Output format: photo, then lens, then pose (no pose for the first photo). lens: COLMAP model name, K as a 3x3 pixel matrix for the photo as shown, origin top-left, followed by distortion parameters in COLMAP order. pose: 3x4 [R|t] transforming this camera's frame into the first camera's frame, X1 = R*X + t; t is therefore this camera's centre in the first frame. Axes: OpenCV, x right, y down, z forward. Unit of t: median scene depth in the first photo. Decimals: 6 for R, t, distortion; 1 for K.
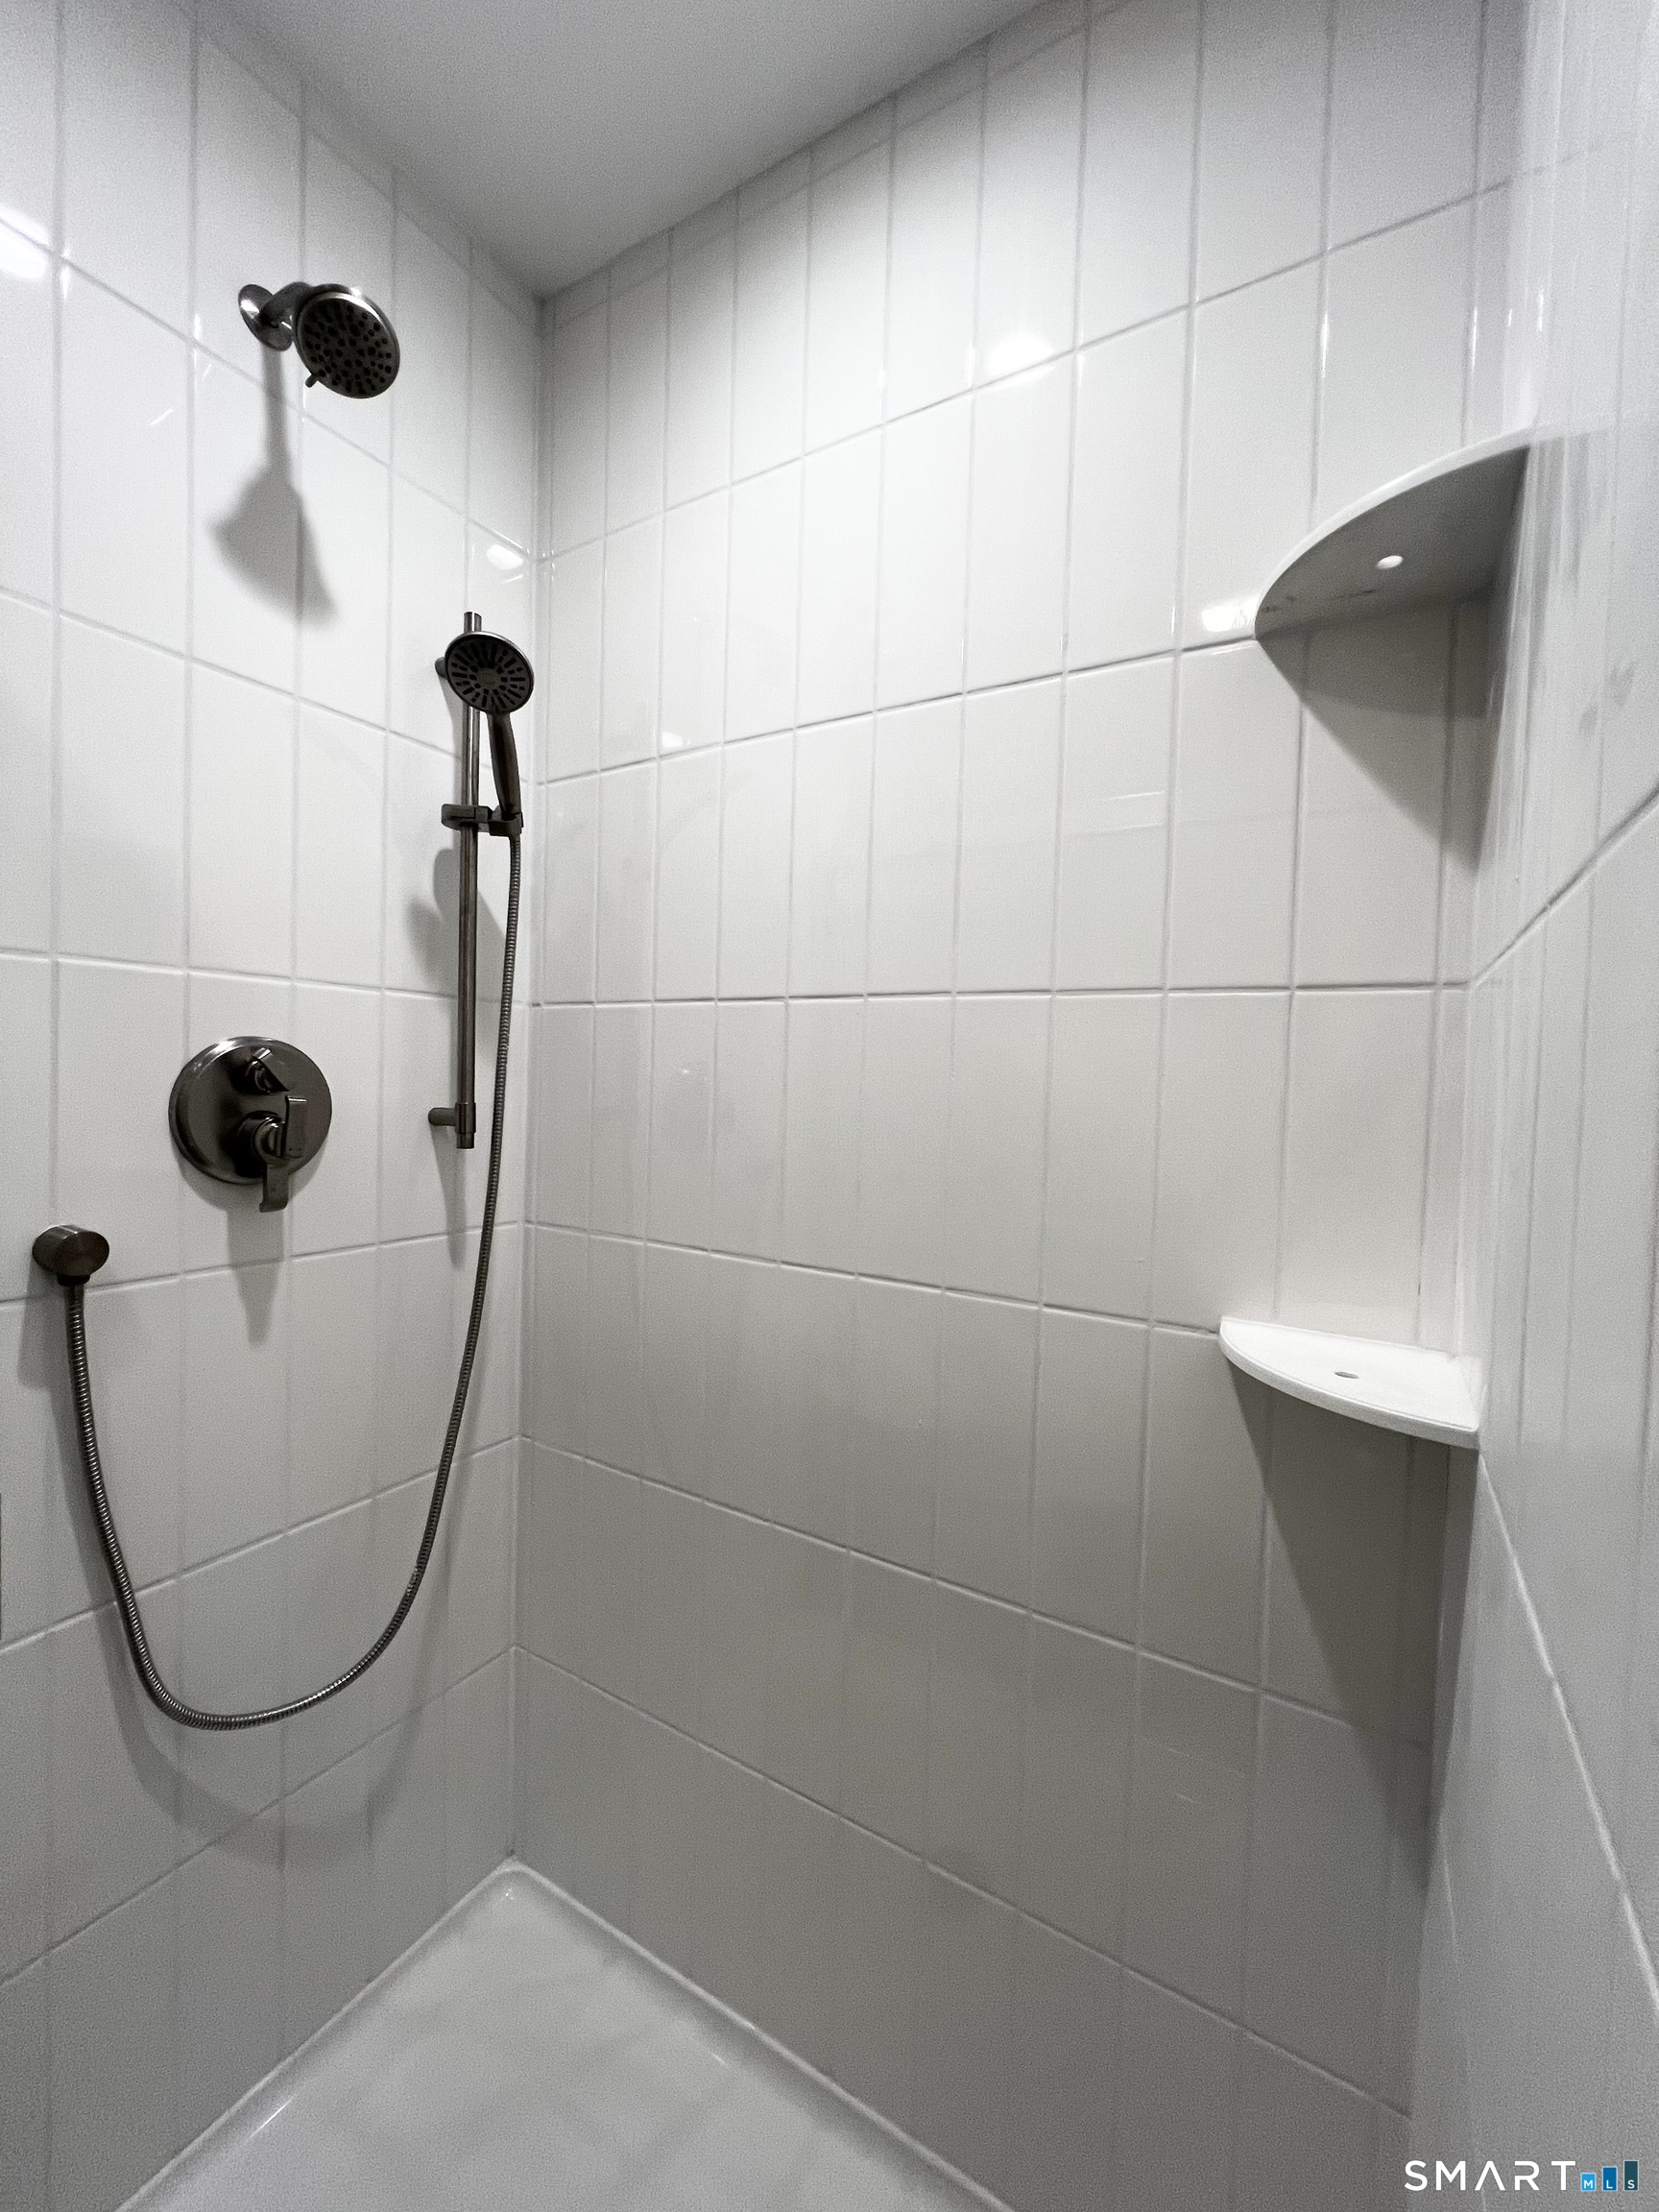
lens RADIAL K [[883.3, 0, 829.5], [0, 883.3, 1106.0], [0, 0, 1]] dist [-0.001129, 0.000107]
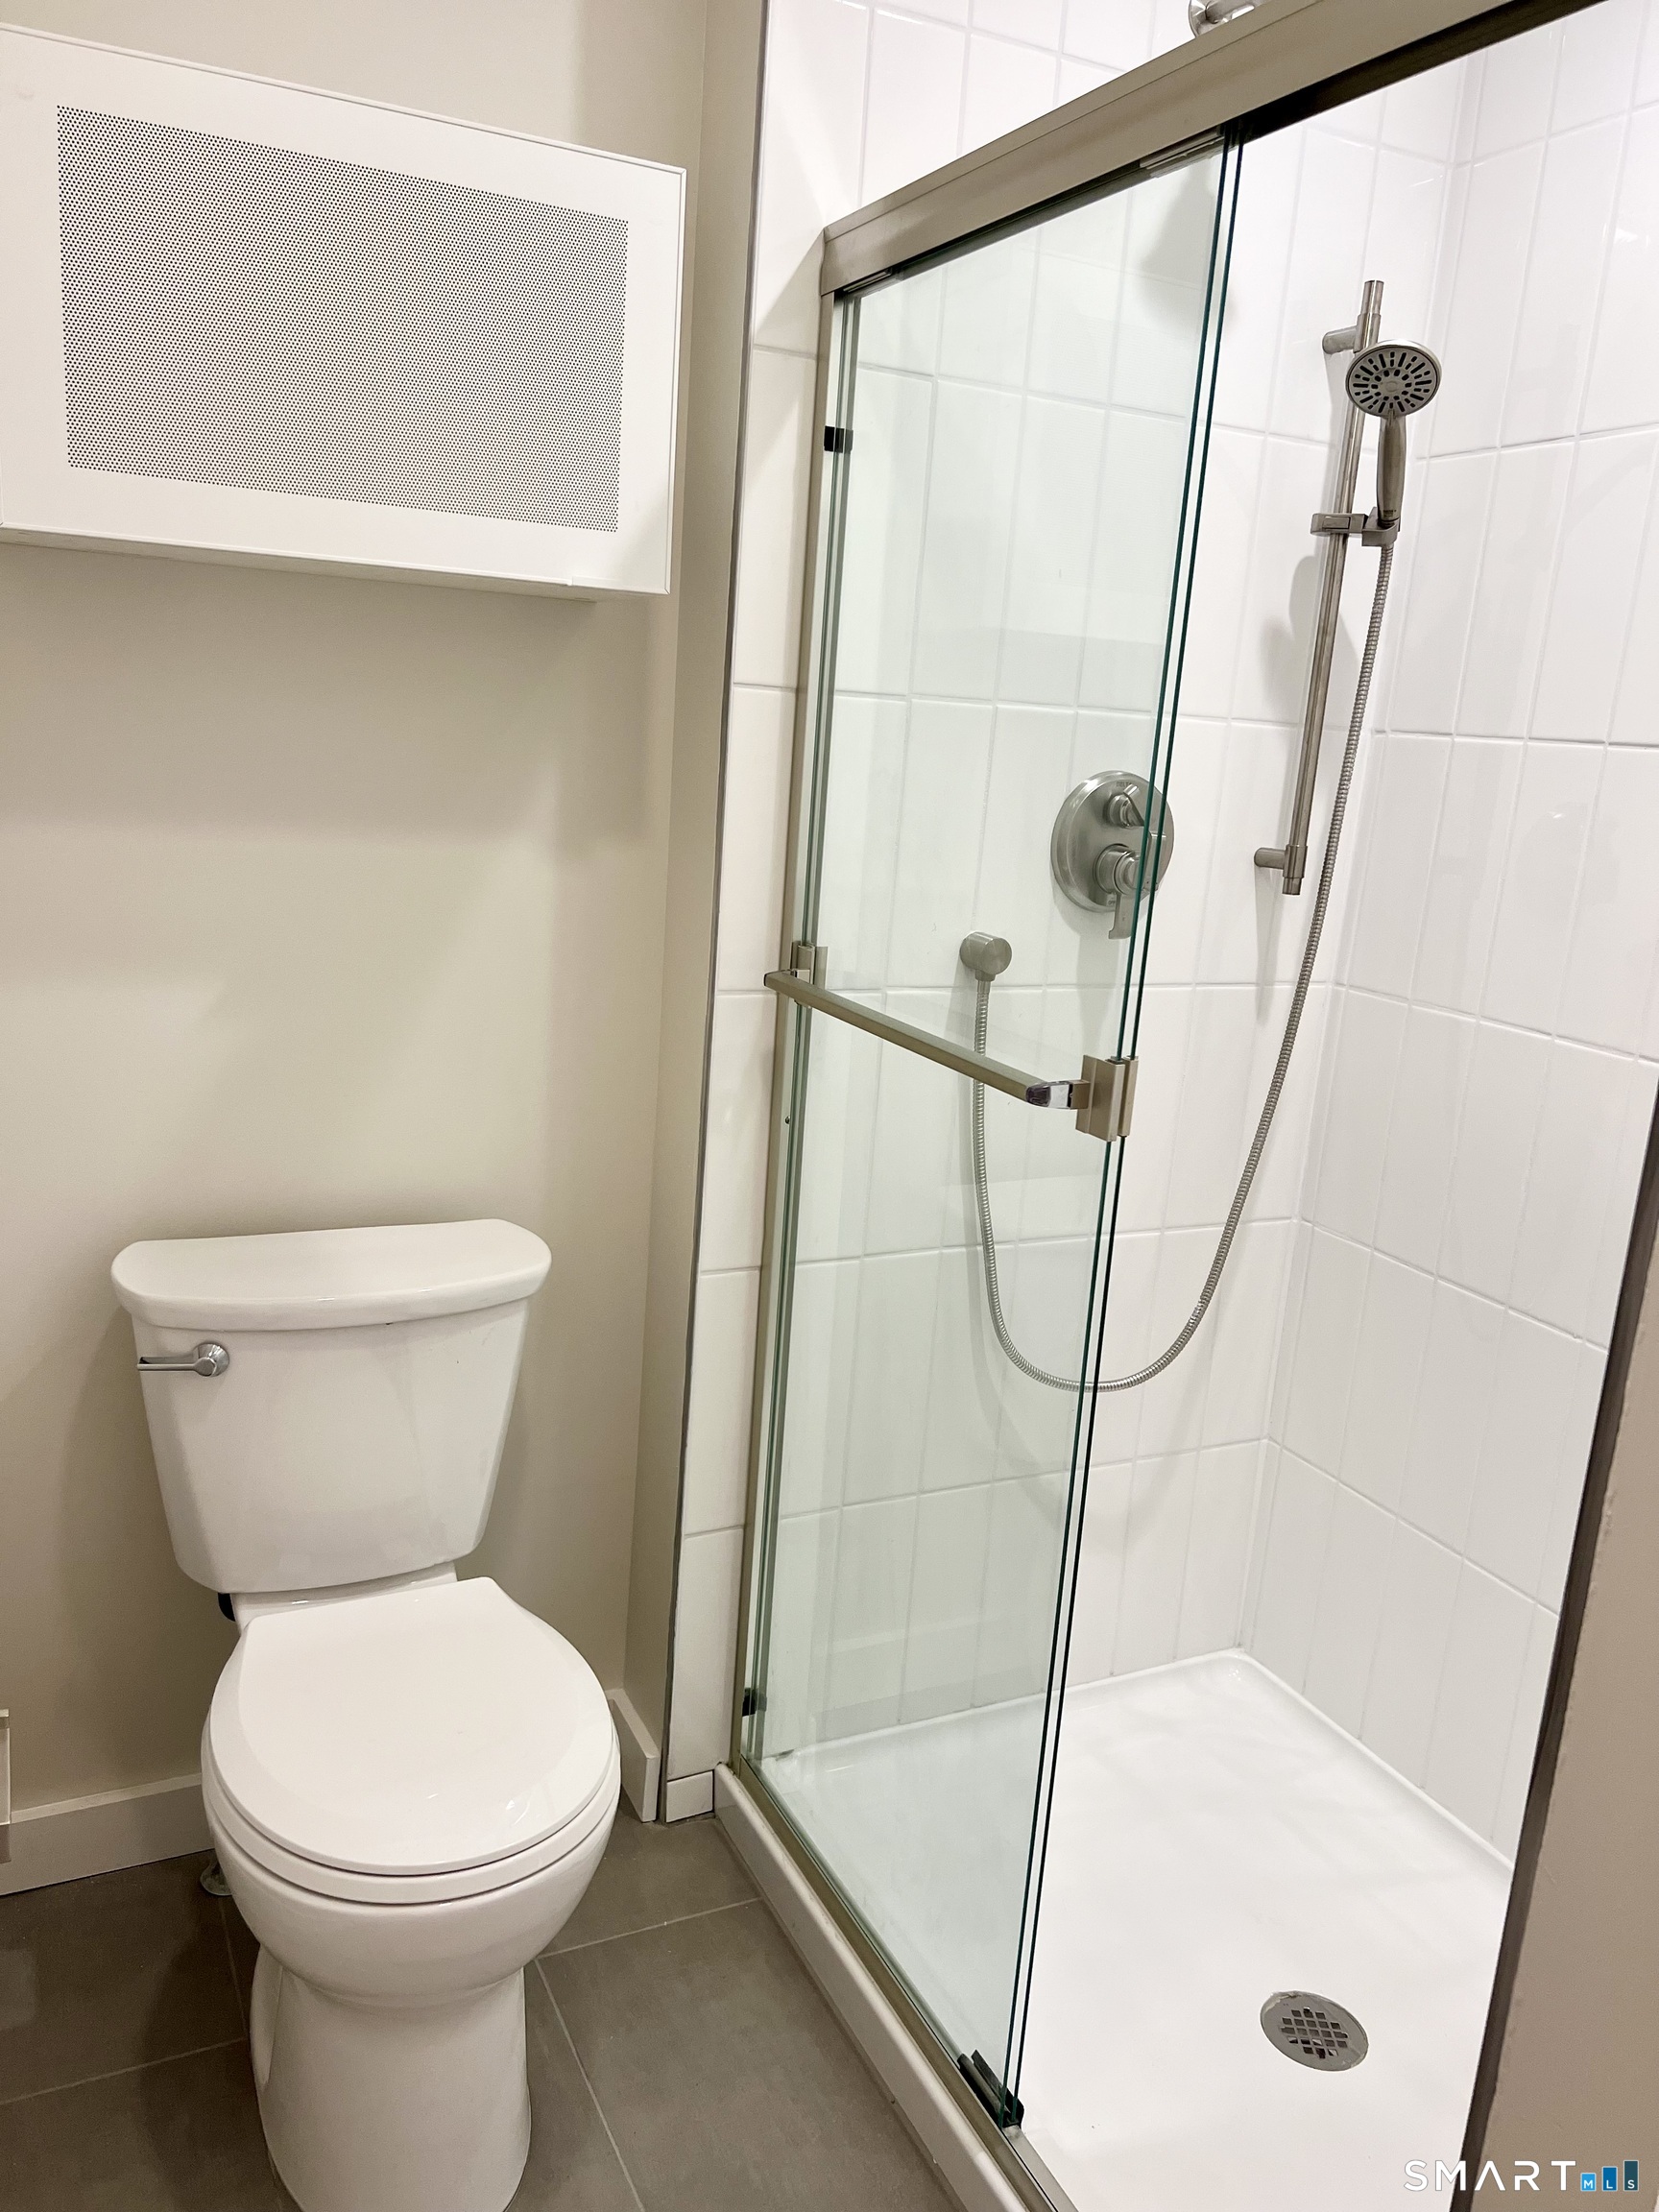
lens RADIAL K [[1666.0, 0, 829.5], [0, 1666.0, 1106.0], [0, 0, 1]] dist [0.073801, -0.109890]
pose [[0.842415, 0.154310, -0.516261, 0.131061], [-0.065566, 0.980353, 0.186037, -0.031556], [0.534825, -0.122871, 0.835981, -0.792425]]
